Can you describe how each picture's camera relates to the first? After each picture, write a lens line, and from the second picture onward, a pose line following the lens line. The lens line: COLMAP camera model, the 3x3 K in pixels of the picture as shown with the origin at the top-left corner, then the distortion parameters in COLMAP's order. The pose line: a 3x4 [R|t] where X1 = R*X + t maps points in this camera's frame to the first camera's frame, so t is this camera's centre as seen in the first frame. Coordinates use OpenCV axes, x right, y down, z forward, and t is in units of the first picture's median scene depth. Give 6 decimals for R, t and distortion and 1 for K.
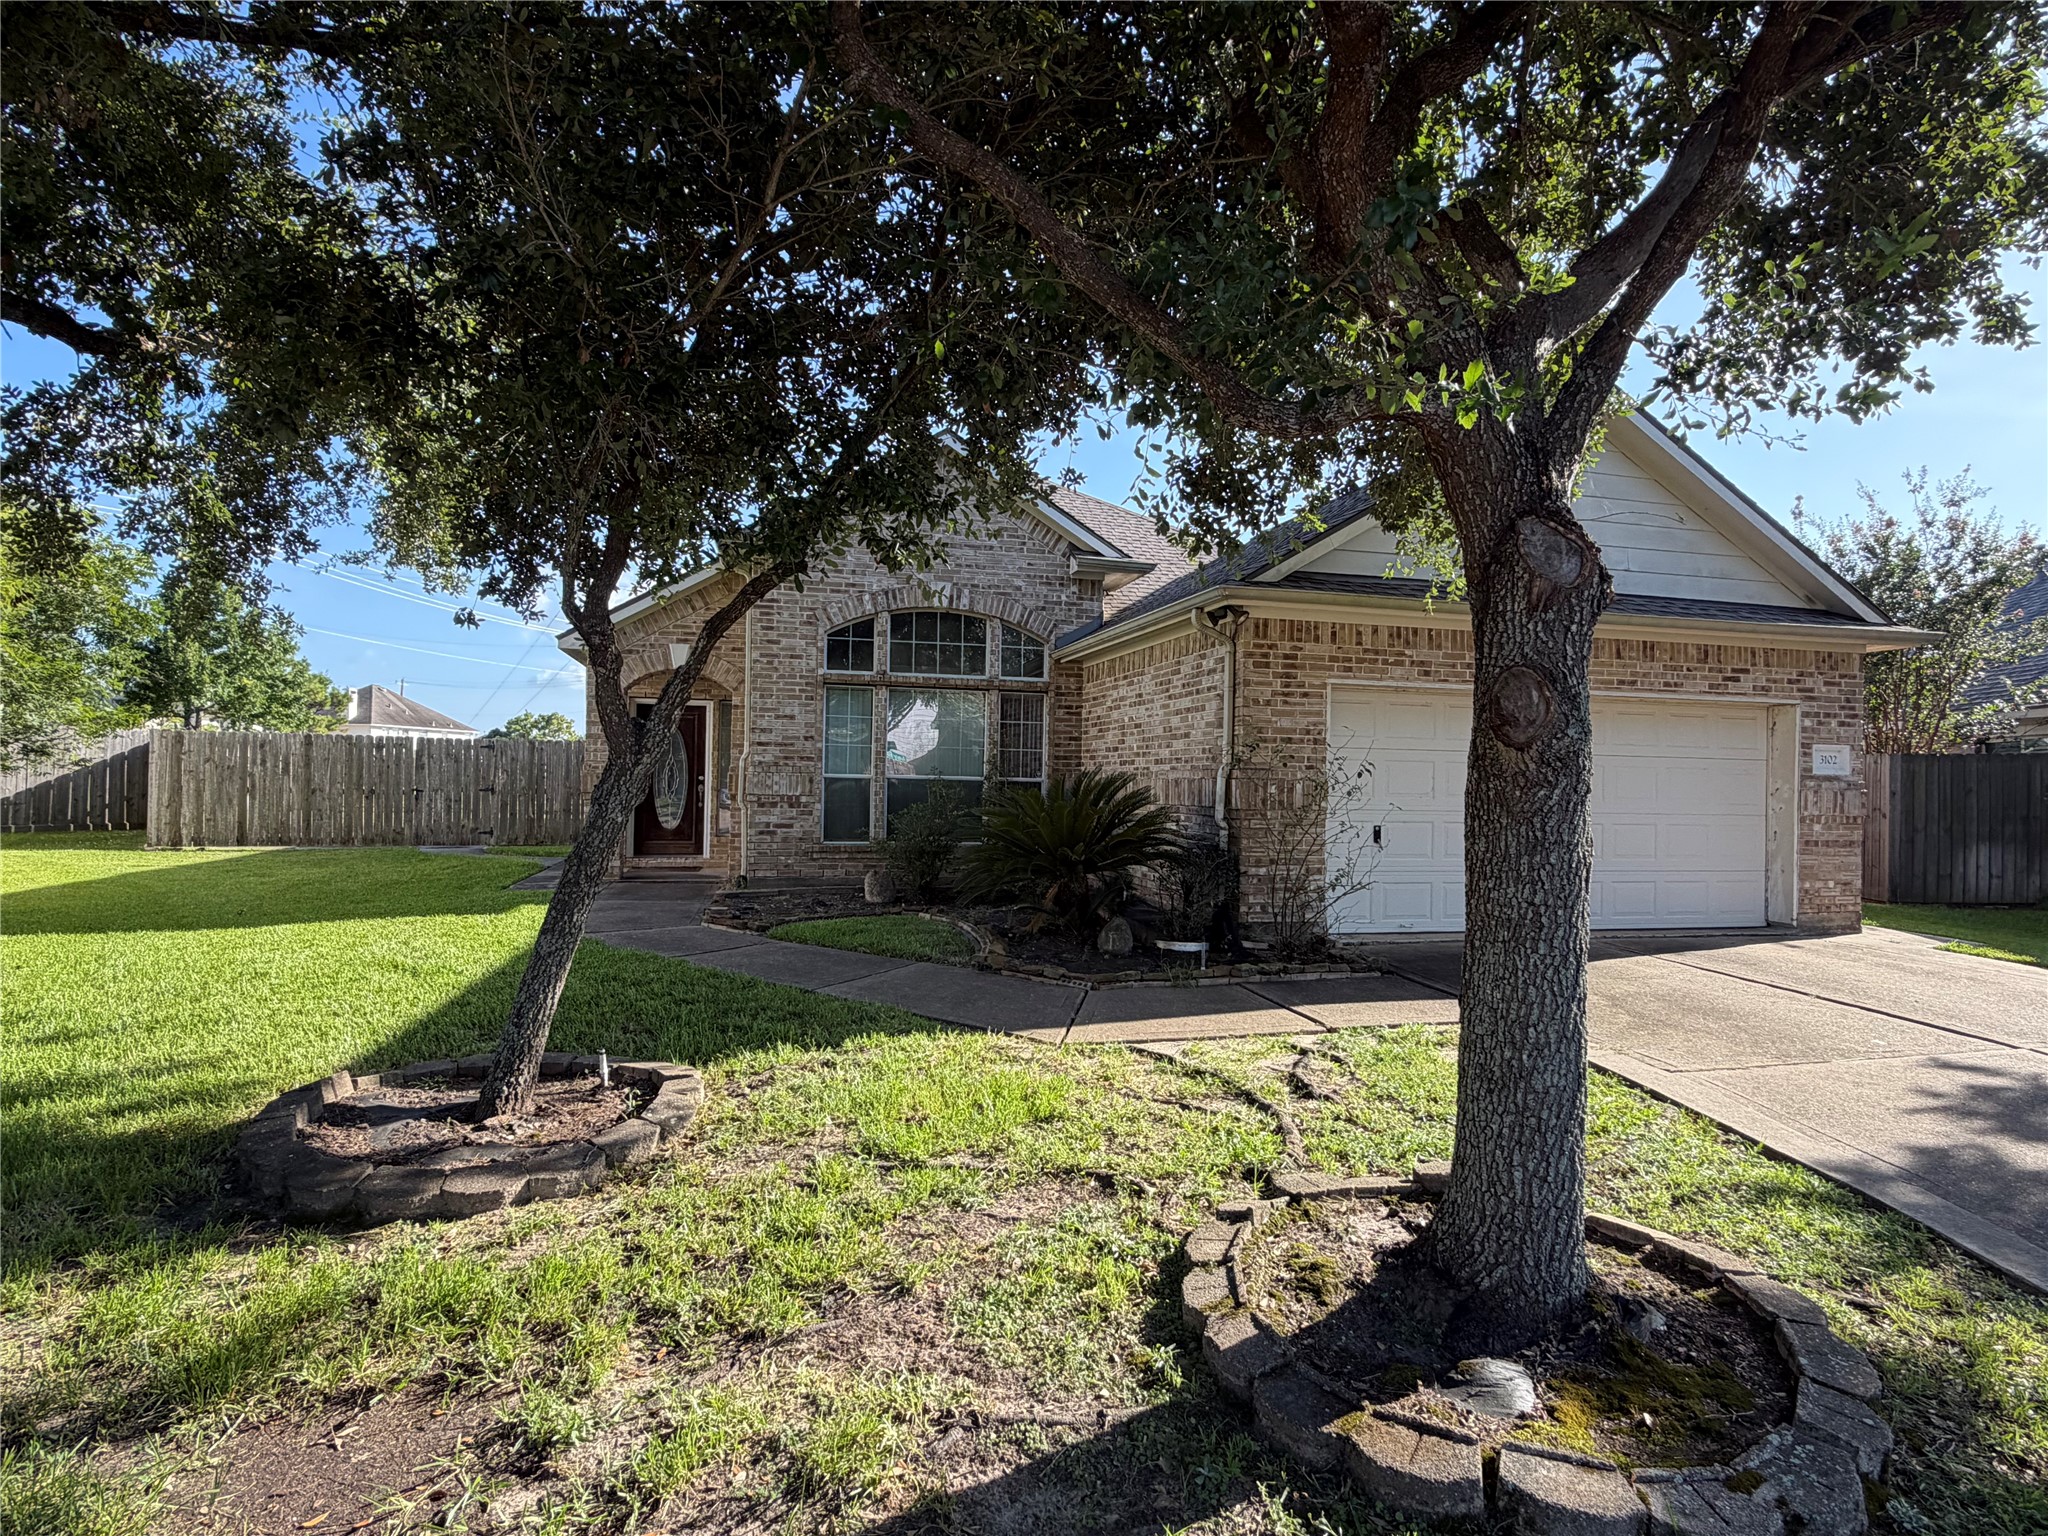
lens RADIAL K [[1076.6, 0, 1022.0], [0, 1076.6, 768.8], [0, 0, 1]] dist [0.004639, 0.000713]
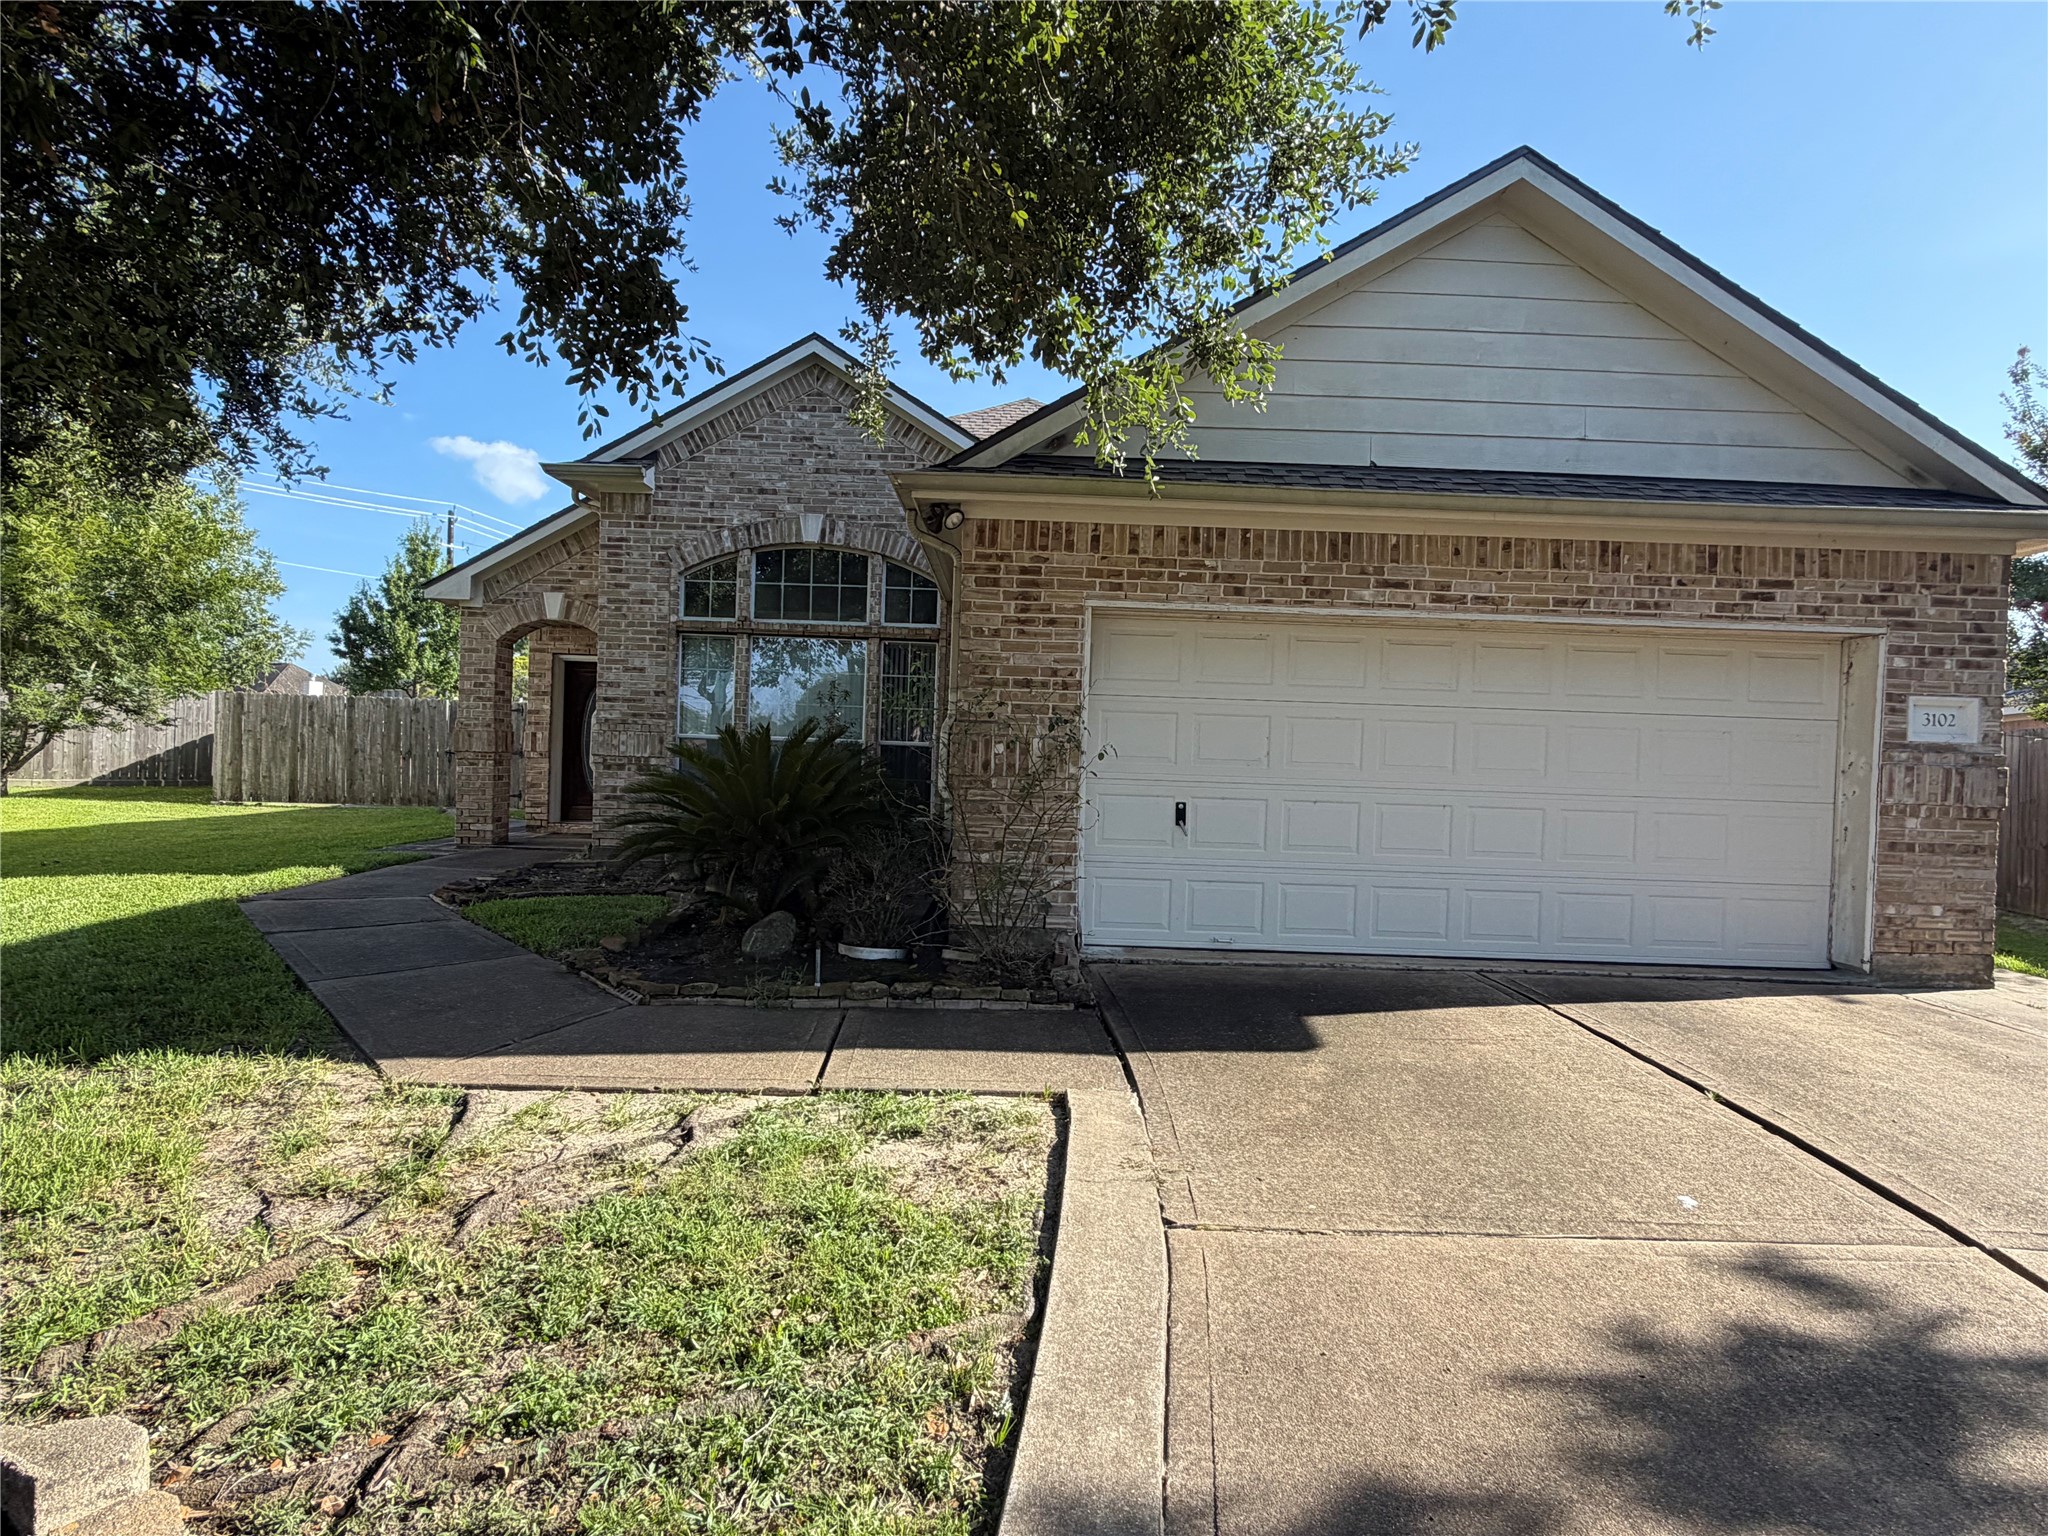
lens RADIAL K [[1076.6, 0, 1025.1], [0, 1076.6, 769.9], [0, 0, 1]] dist [0.004639, 0.000713]
pose [[0.972681, 0.017120, -0.231514, 0.364474], [-0.012798, 0.999715, 0.020158, 0.015770], [0.231793, -0.016645, 0.972623, 0.239624]]
